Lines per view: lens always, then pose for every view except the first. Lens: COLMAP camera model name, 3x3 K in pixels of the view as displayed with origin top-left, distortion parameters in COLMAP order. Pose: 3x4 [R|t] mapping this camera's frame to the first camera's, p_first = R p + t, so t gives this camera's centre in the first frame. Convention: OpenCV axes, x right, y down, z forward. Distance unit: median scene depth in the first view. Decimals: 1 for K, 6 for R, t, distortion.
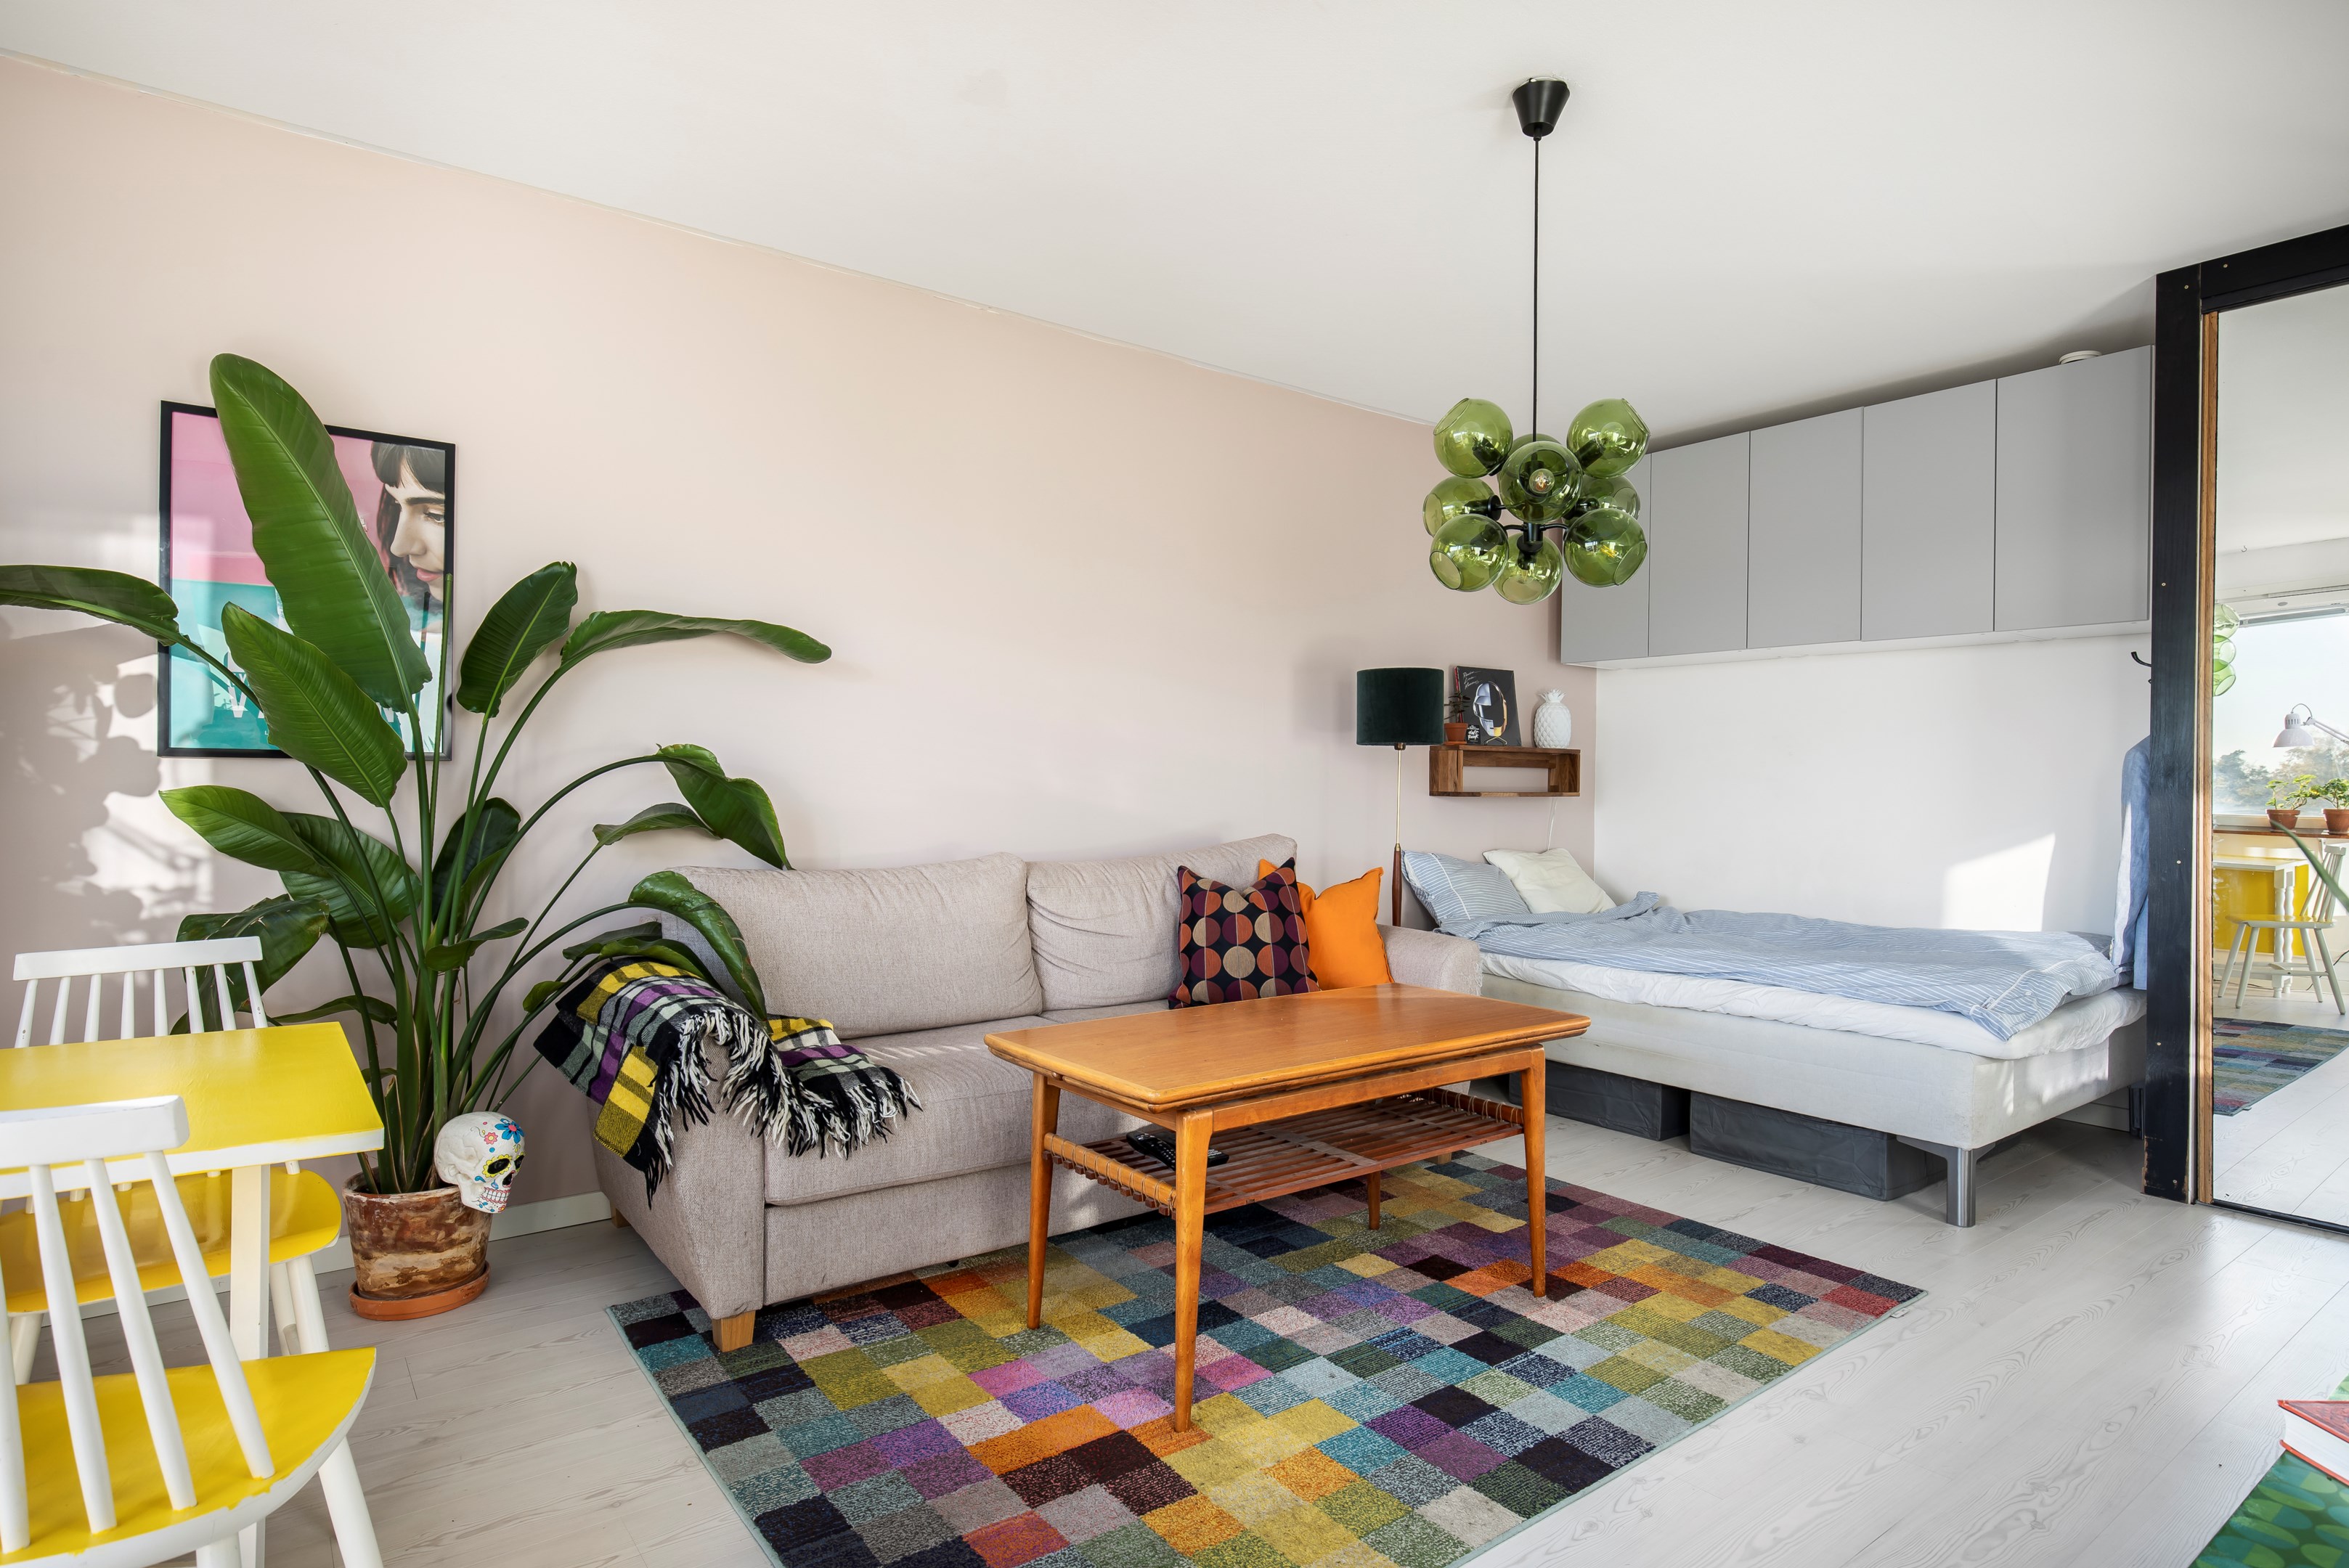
lens RADIAL K [[1274.8, 0, 1172.3], [0, 1274.8, 808.9], [0, 0, 1]] dist [0.001530, 0.000380]
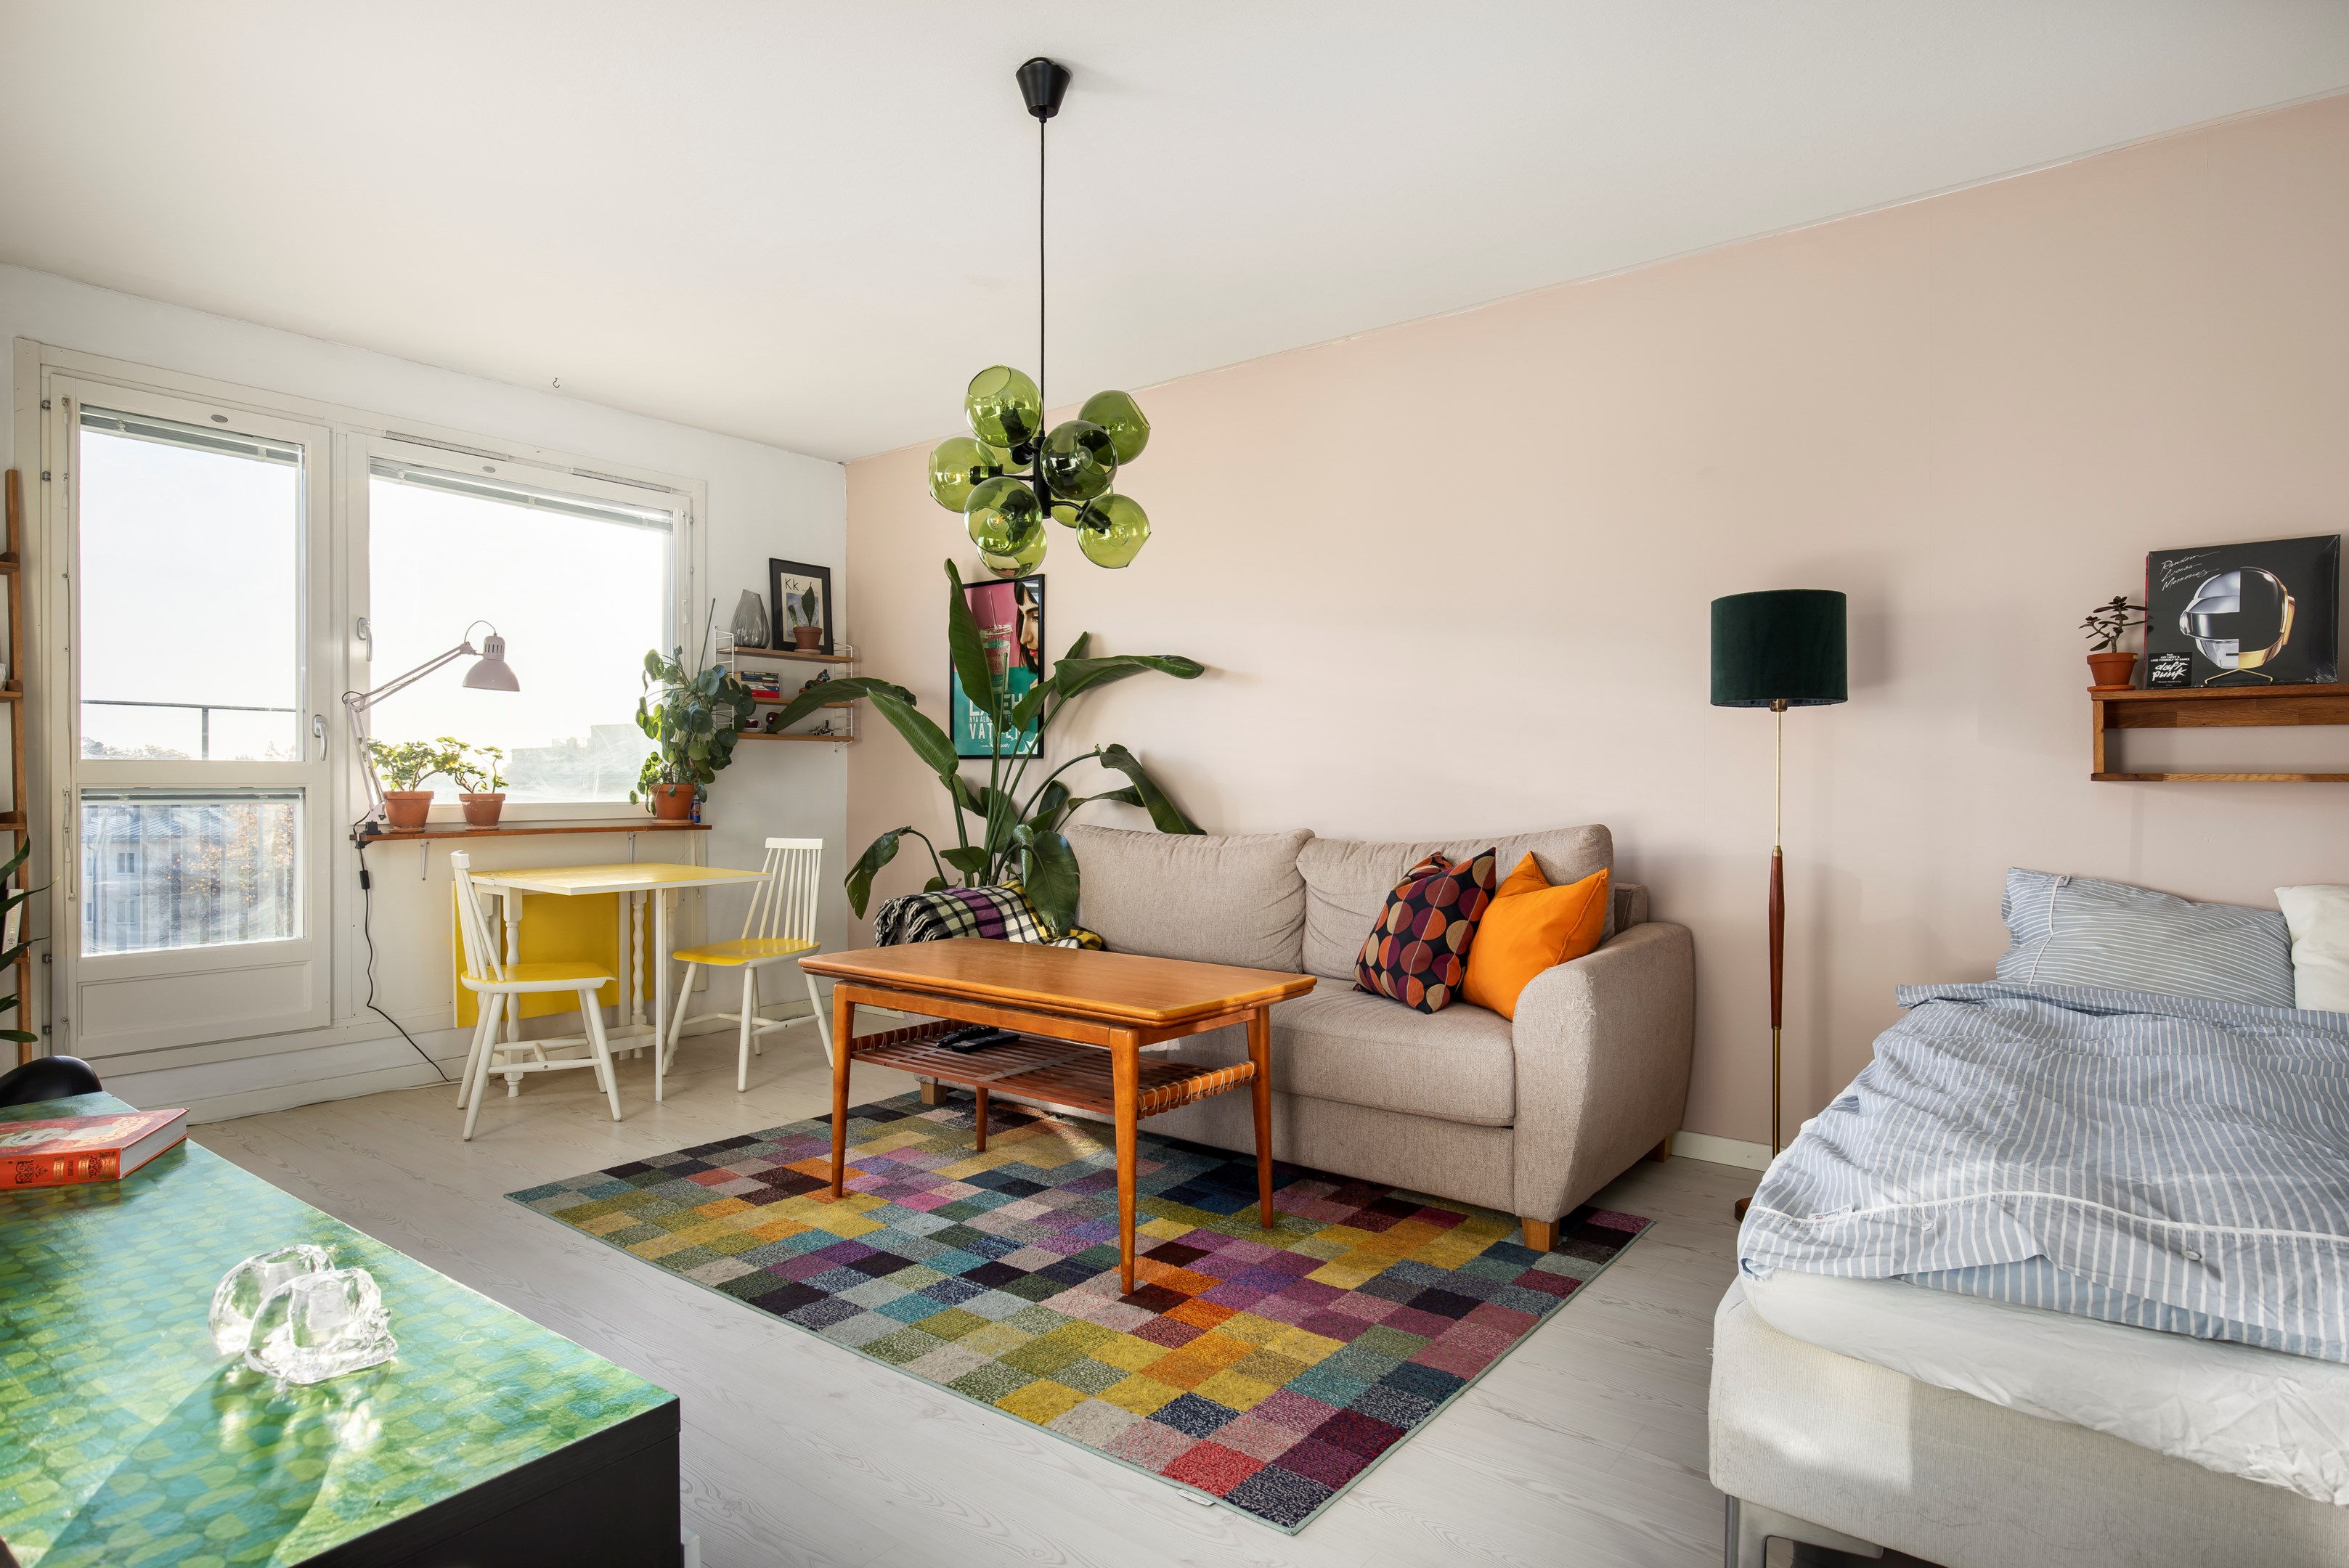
lens RADIAL K [[1277.5, 0, 1162.0], [0, 1277.5, 784.1], [0, 0, 1]] dist [0.001820, 0.001028]
pose [[0.245002, -0.001958, -0.969521, 1.216712], [-0.017974, 0.999817, -0.006561, 0.006682], [0.969356, 0.019033, 0.244922, 0.780485]]
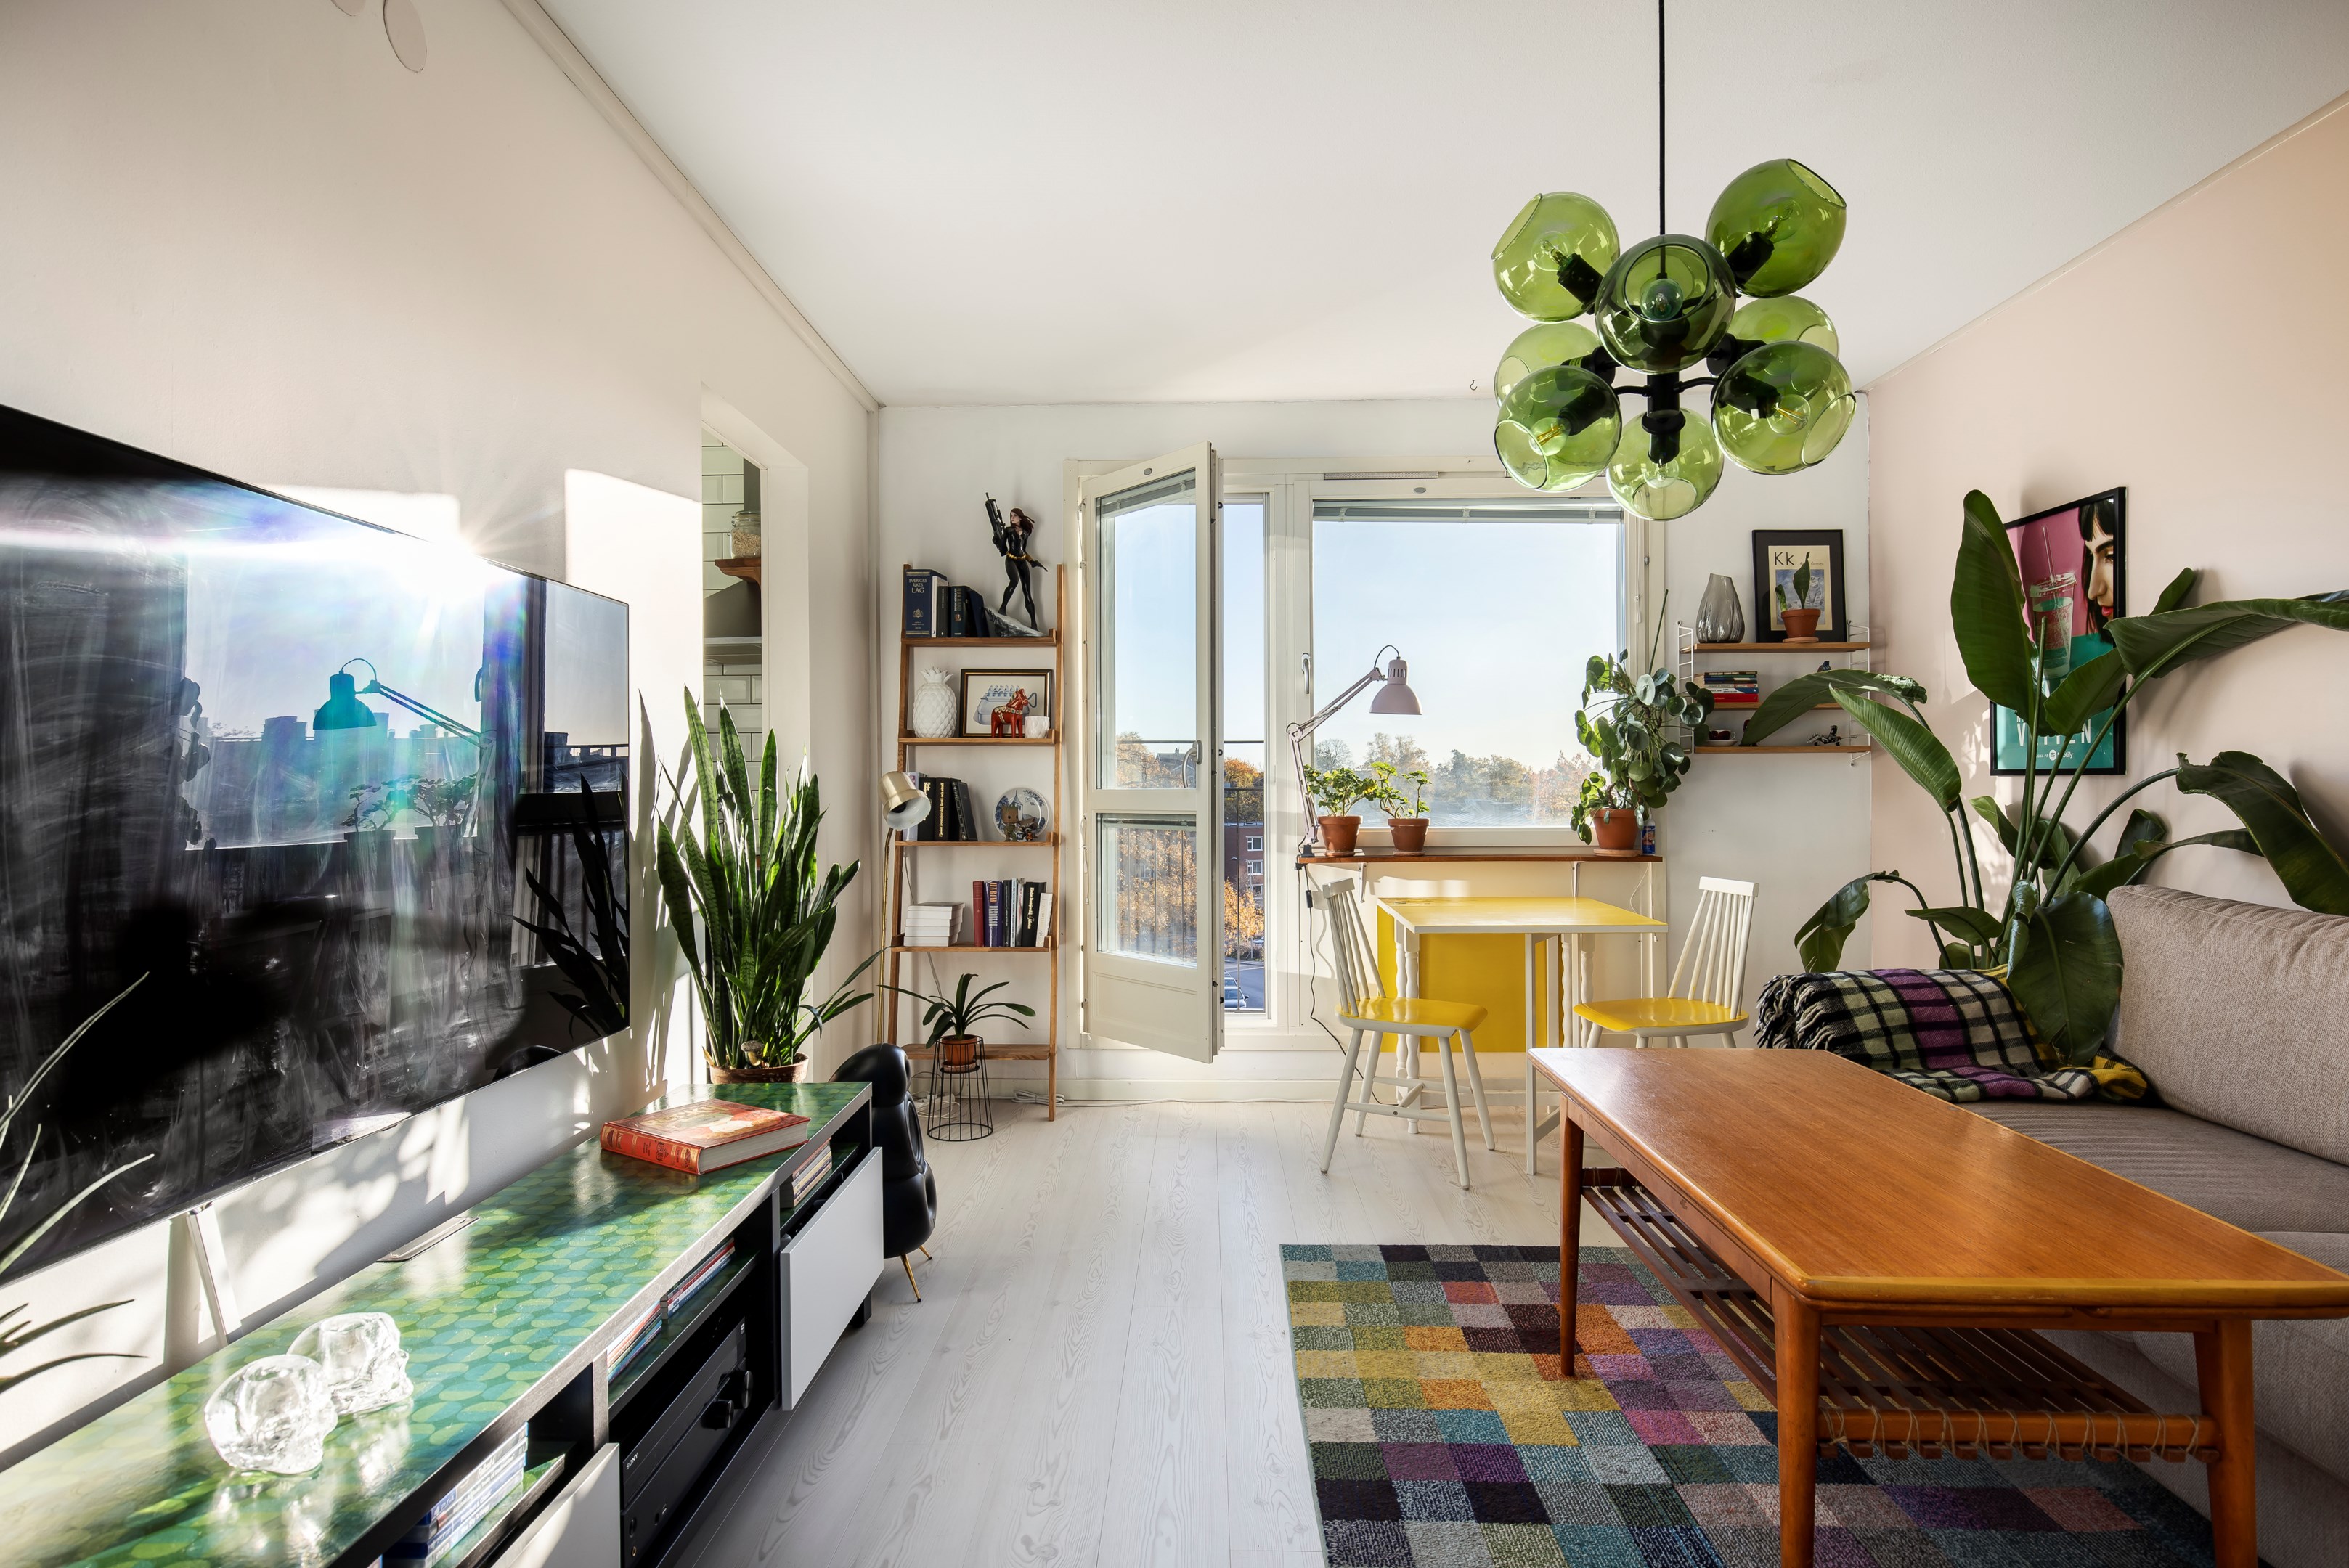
lens RADIAL K [[1277.5, 0, 1162.0], [0, 1277.5, 784.1], [0, 0, 1]] dist [0.001820, 0.001028]
pose [[-0.634021, -0.001075, -0.773315, 0.869421], [-0.011325, 0.999905, 0.007895, -0.029378], [0.773233, 0.013764, -0.633972, 1.124788]]
